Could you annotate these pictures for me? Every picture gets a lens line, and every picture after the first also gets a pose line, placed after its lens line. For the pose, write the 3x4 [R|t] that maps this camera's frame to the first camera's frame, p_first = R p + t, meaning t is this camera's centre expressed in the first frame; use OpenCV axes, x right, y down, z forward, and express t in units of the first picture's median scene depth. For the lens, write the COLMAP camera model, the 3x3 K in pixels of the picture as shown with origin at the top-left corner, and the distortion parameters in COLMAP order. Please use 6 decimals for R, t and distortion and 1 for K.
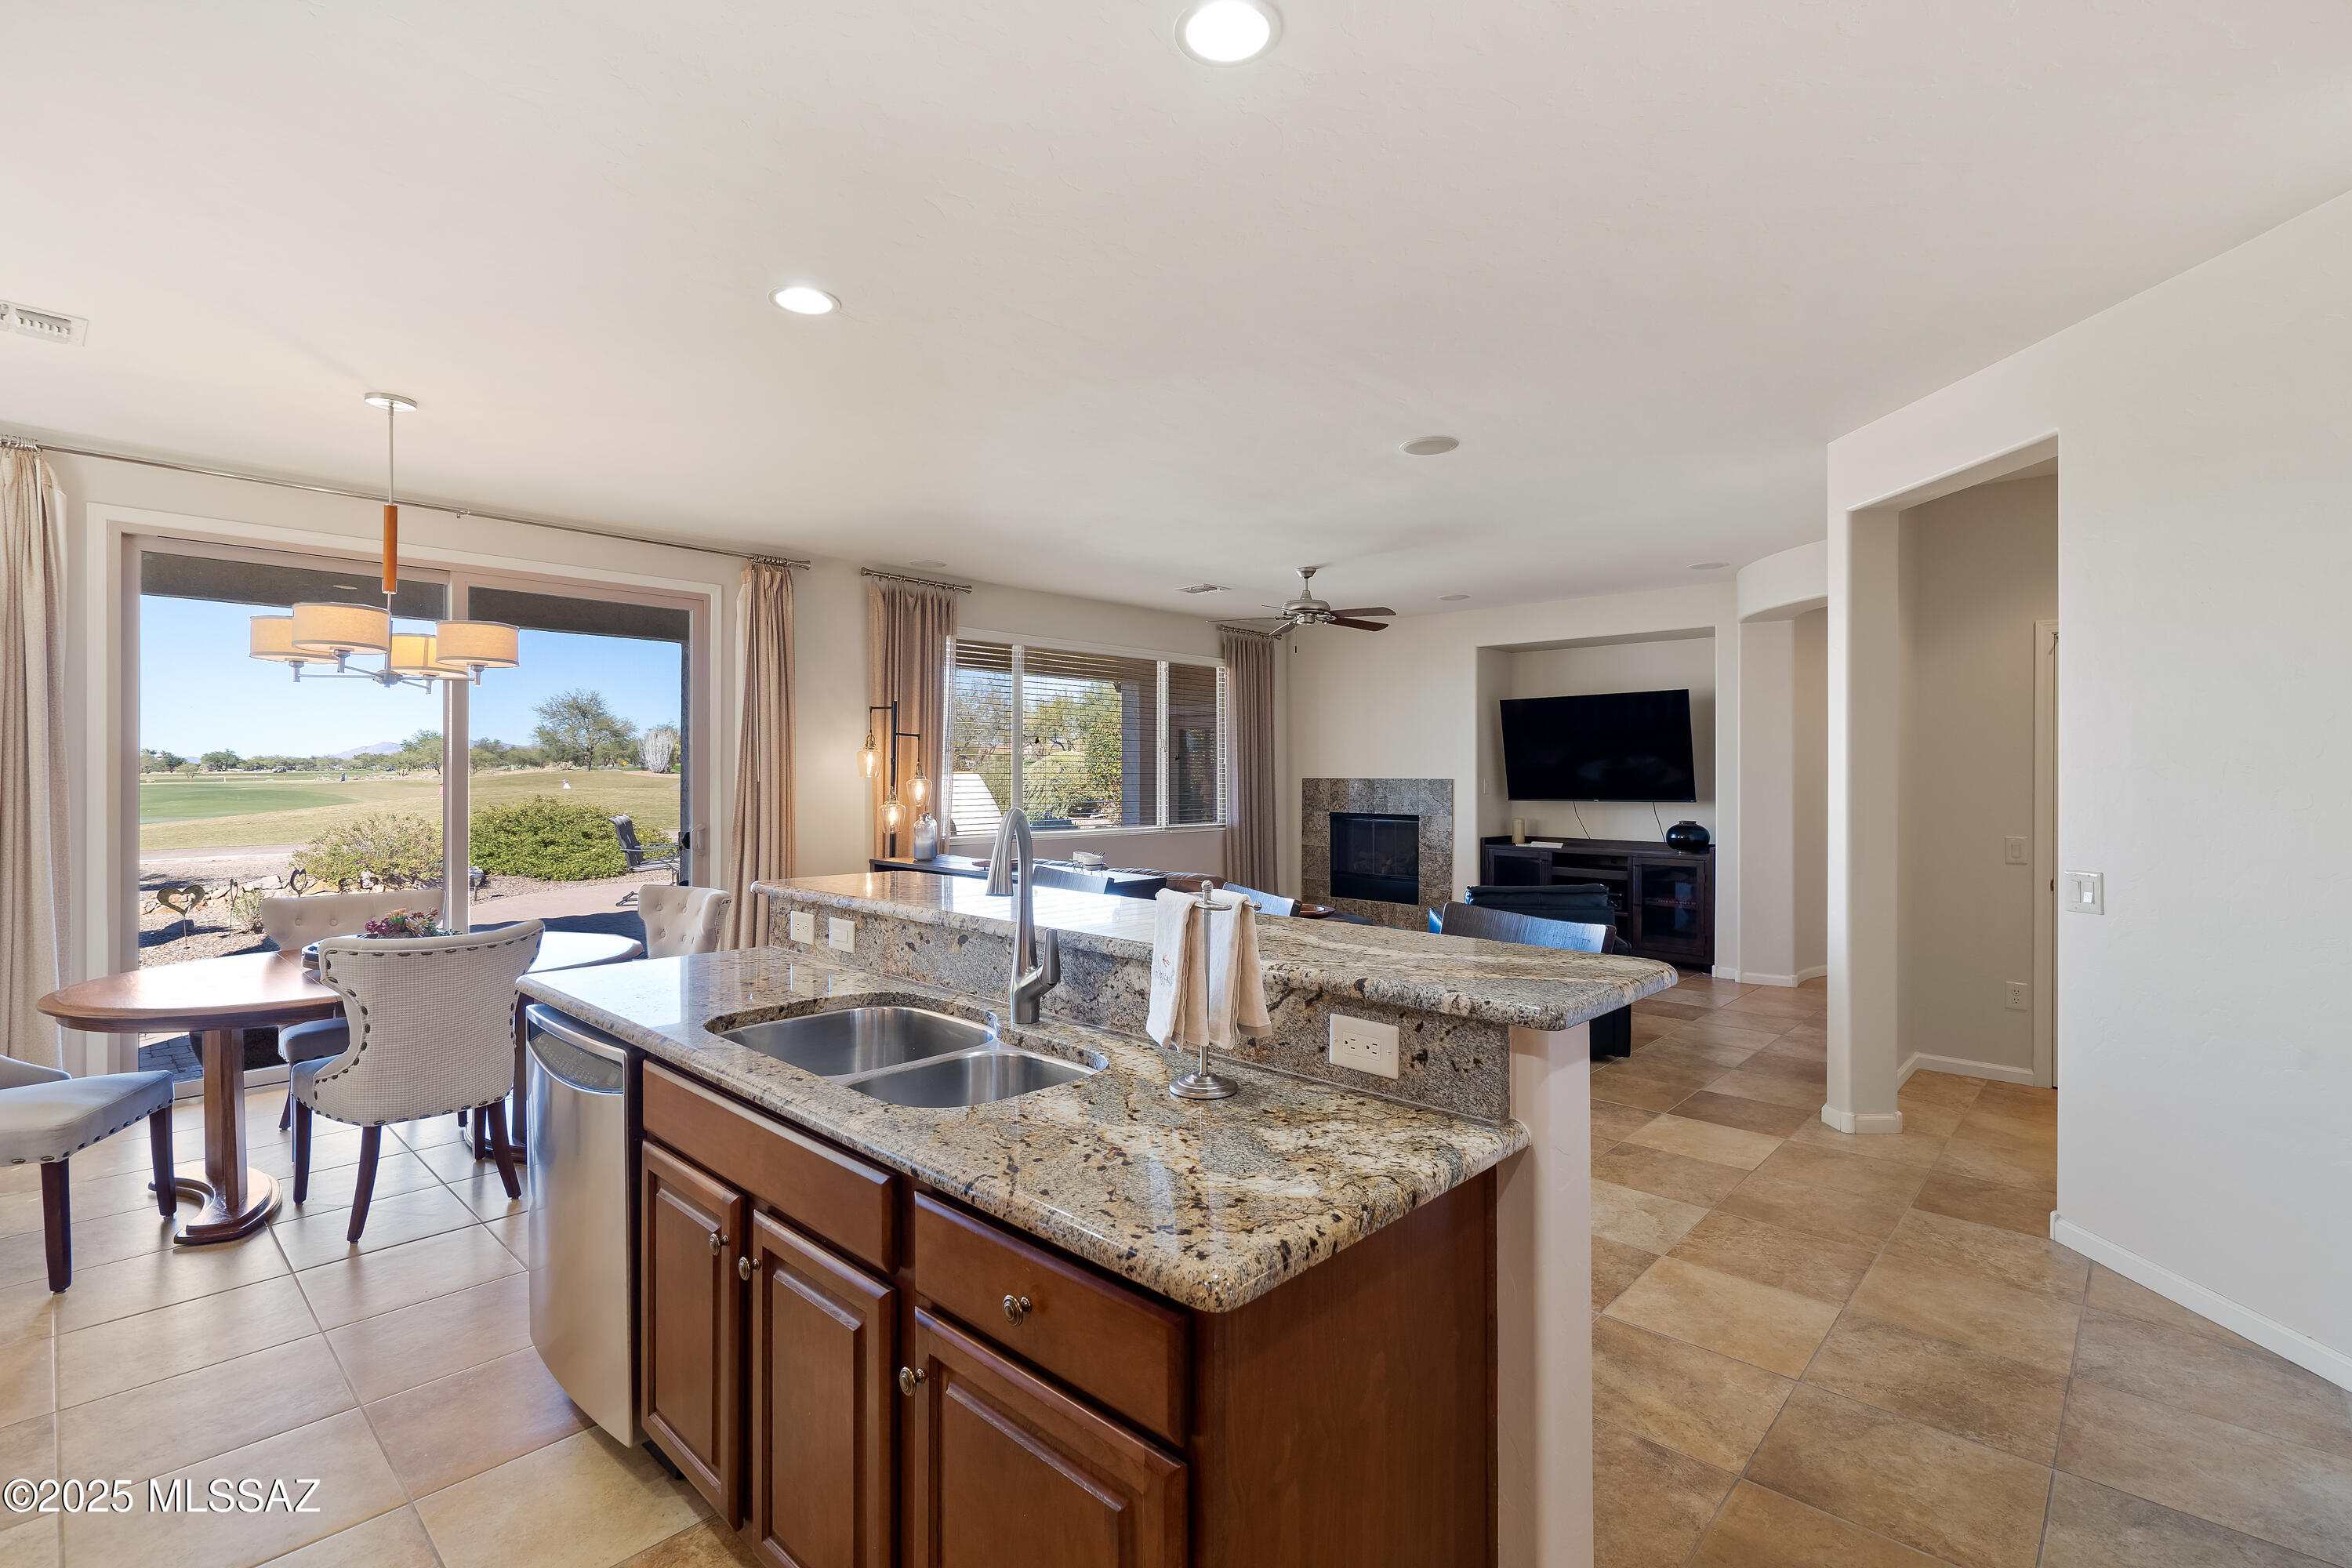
lens RADIAL K [[1070.0, 0, 1175.5], [0, 1070.0, 774.7], [0, 0, 1]] dist [-0.005696, 0.001666]
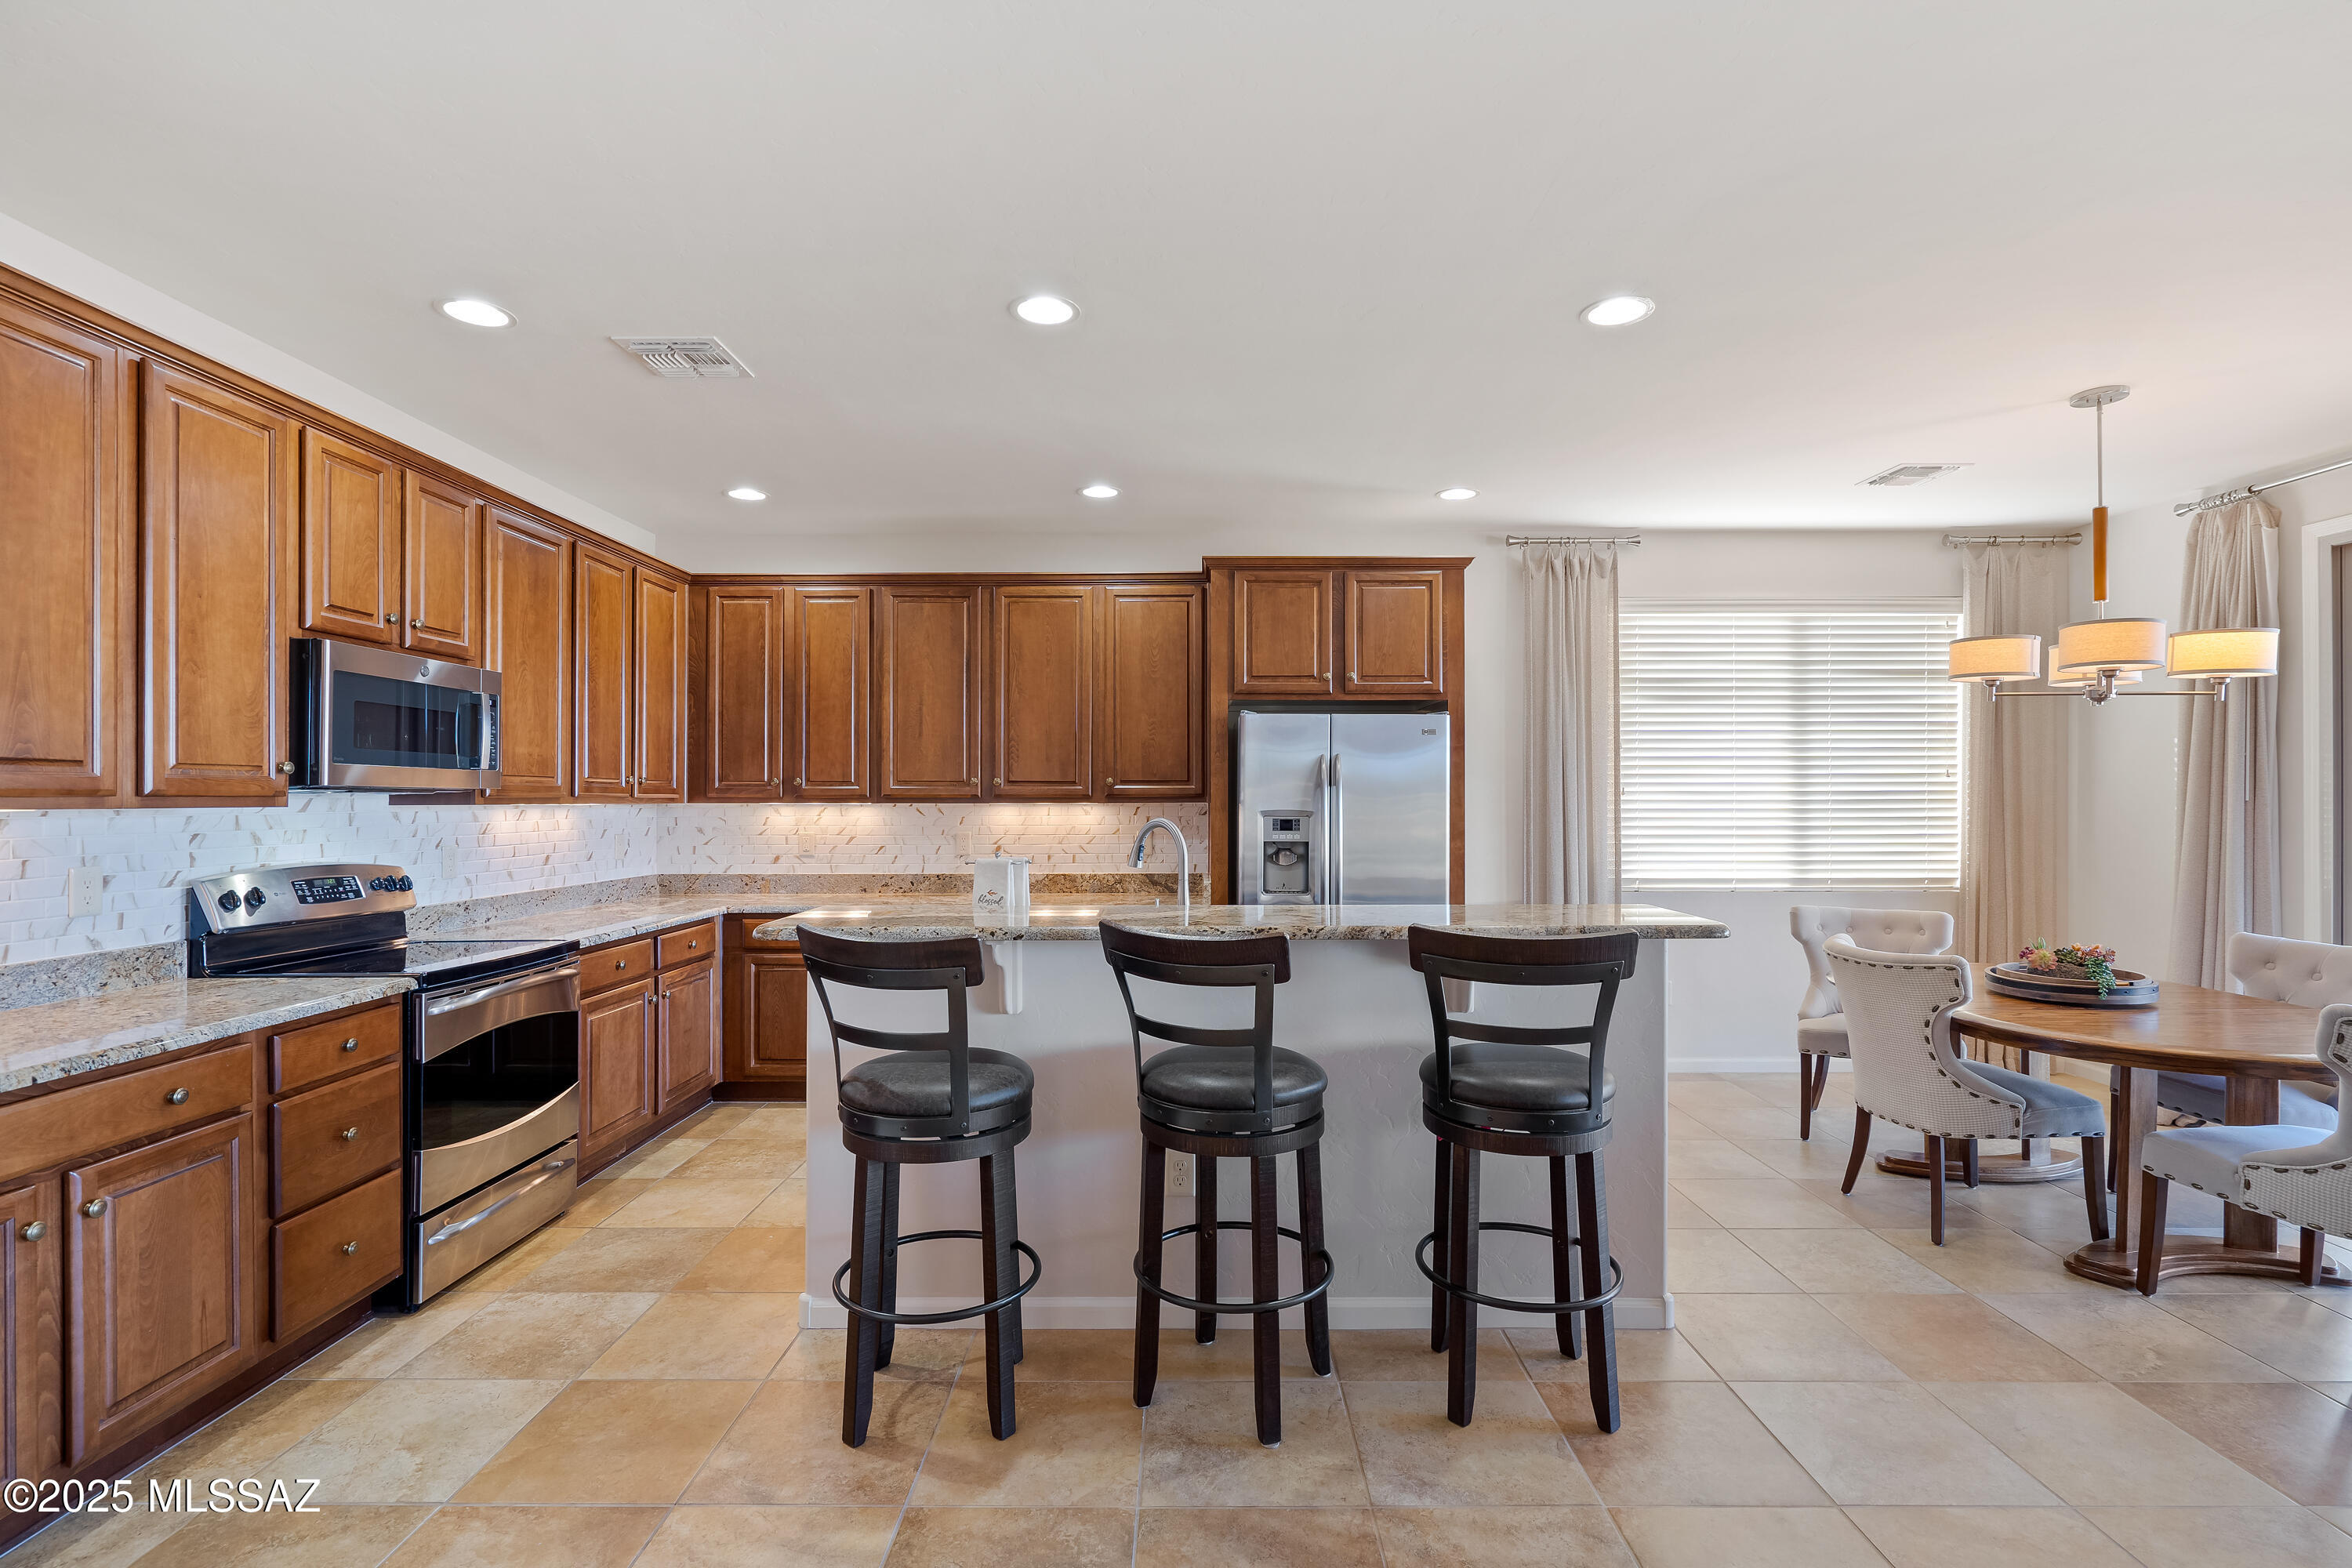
lens RADIAL K [[1070.0, 0, 1191.4], [0, 1070.0, 813.9], [0, 0, 1]] dist [-0.005696, 0.001666]
pose [[-0.727135, 0.009254, -0.686432, 0.292953], [-0.001105, 0.999892, 0.014650, 0.000428], [0.686493, 0.011411, -0.727046, 0.699286]]
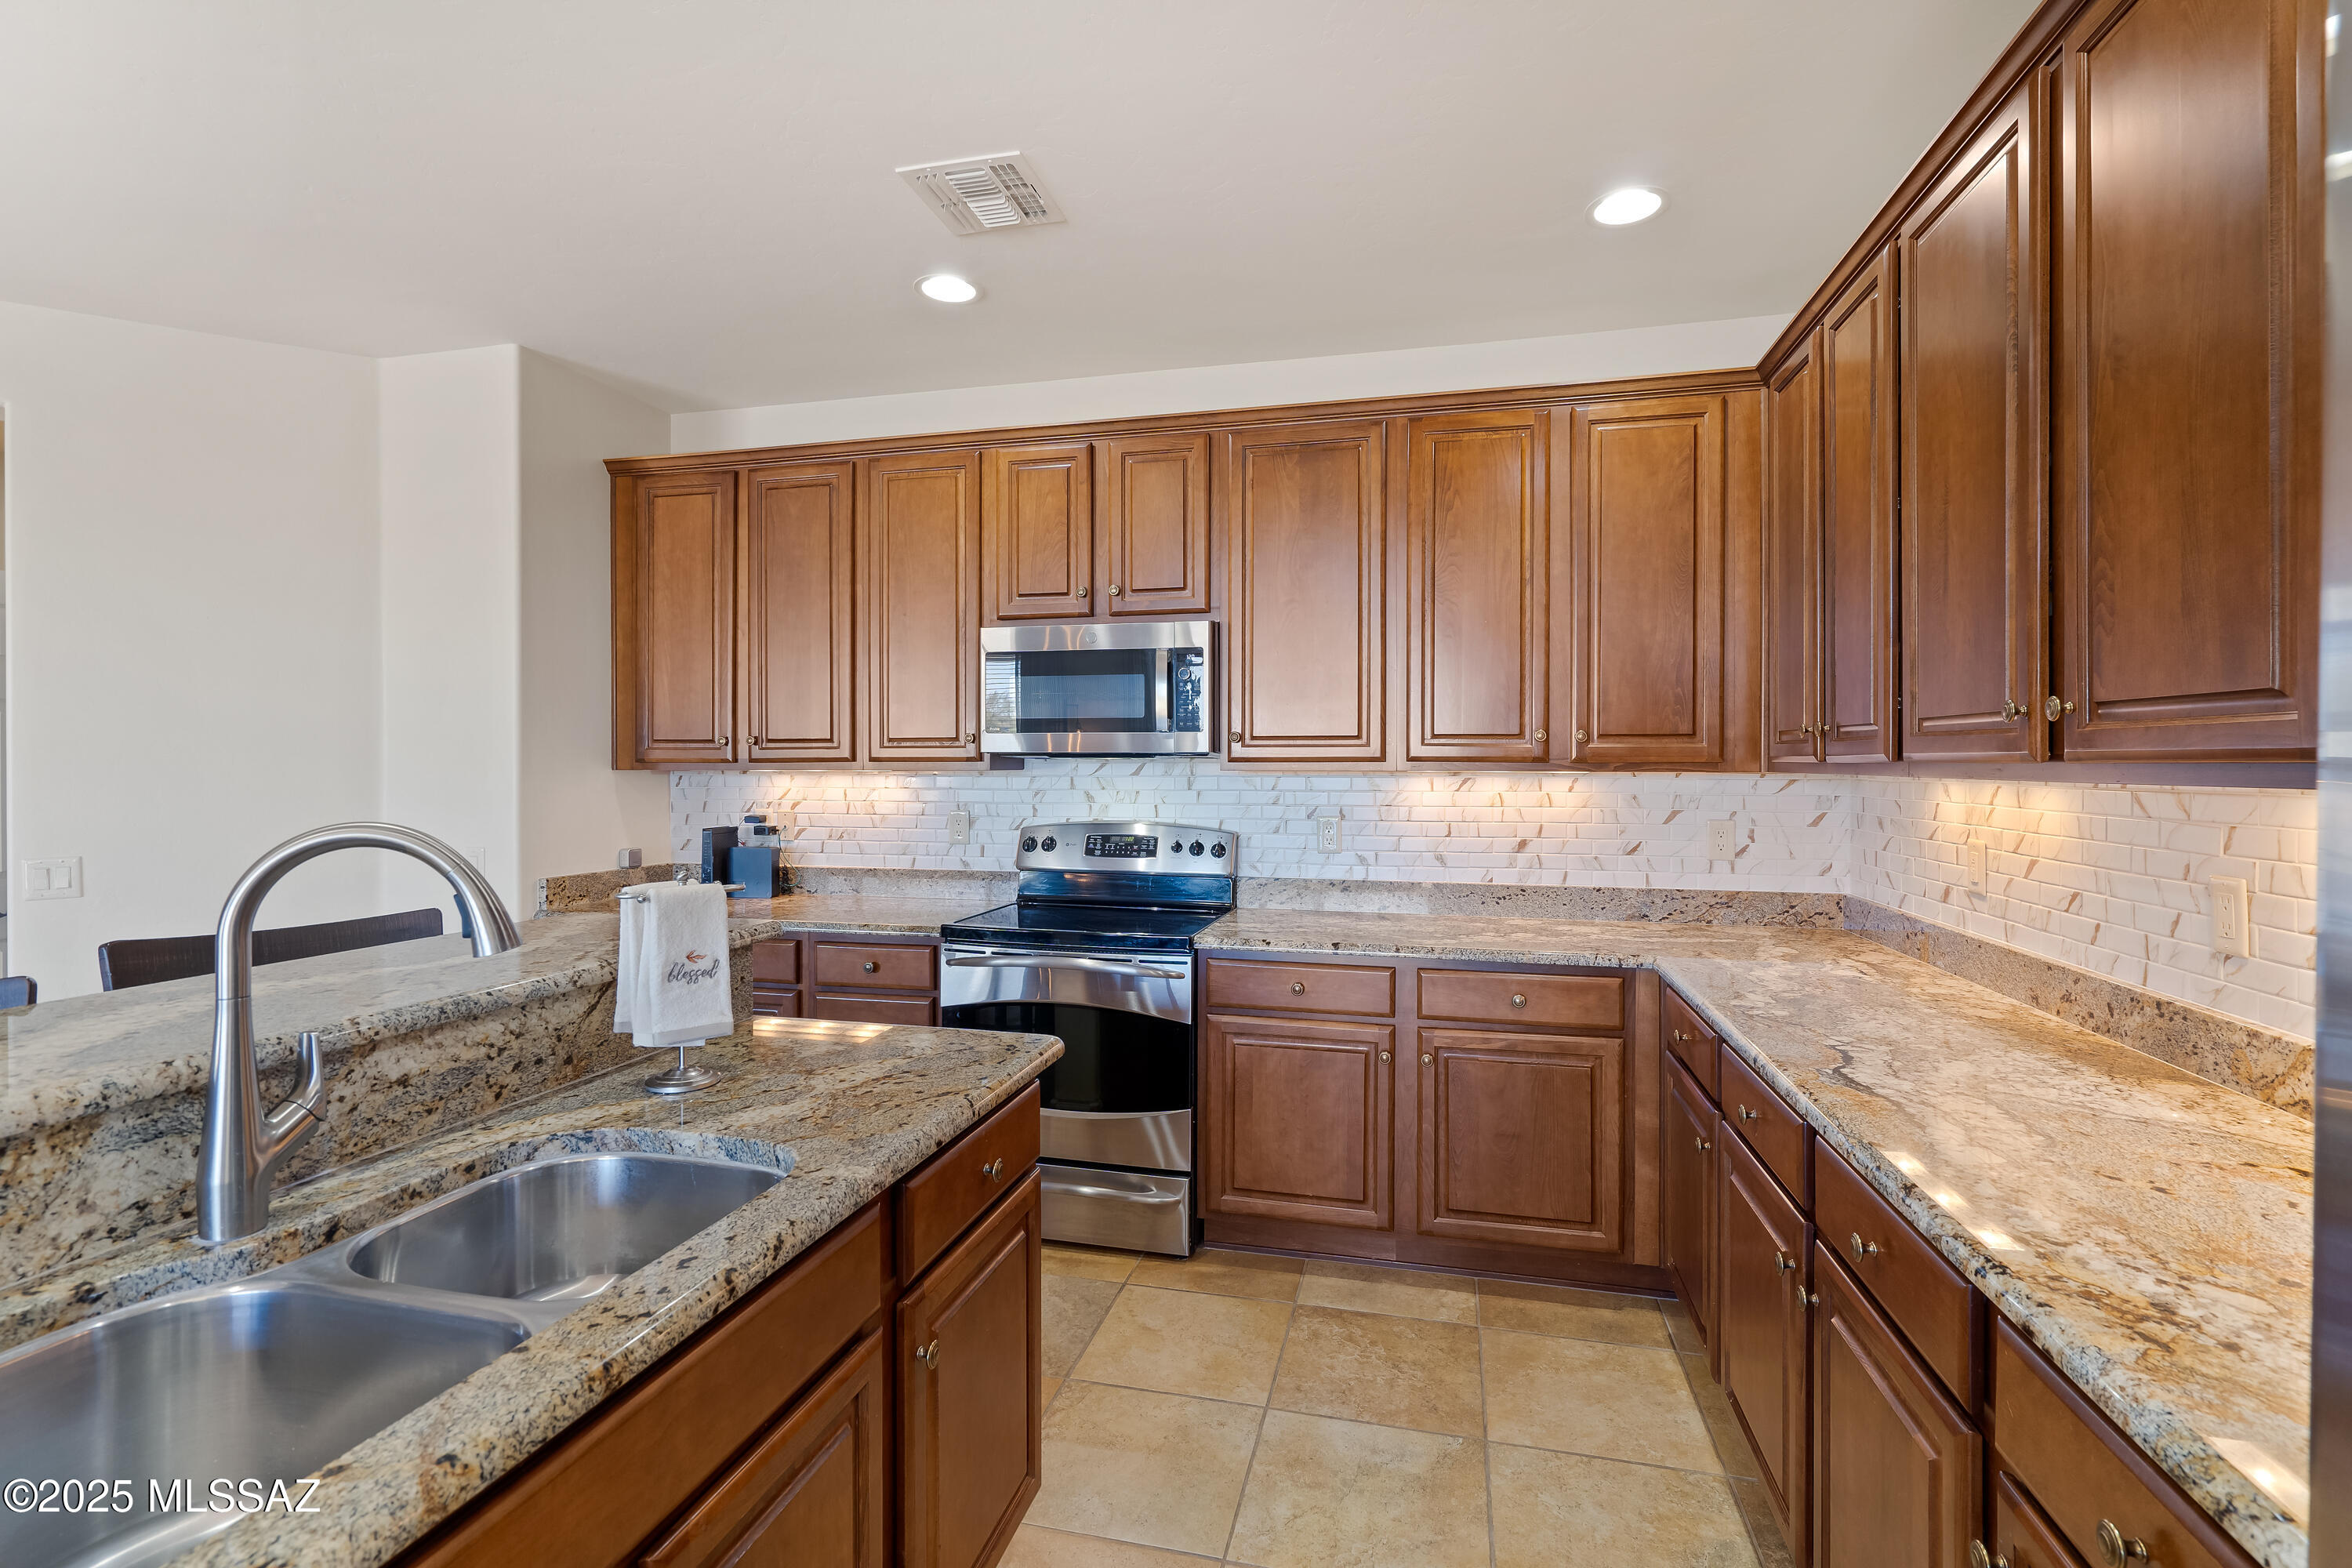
lens RADIAL K [[1070.0, 0, 1187.6], [0, 1070.0, 771.6], [0, 0, 1]] dist [-0.005696, 0.001666]
pose [[-0.494837, -0.009186, 0.868937, -0.275510], [-0.000341, 0.999946, 0.010377, -0.000451], [-0.868986, 0.004838, -0.494813, 0.283393]]
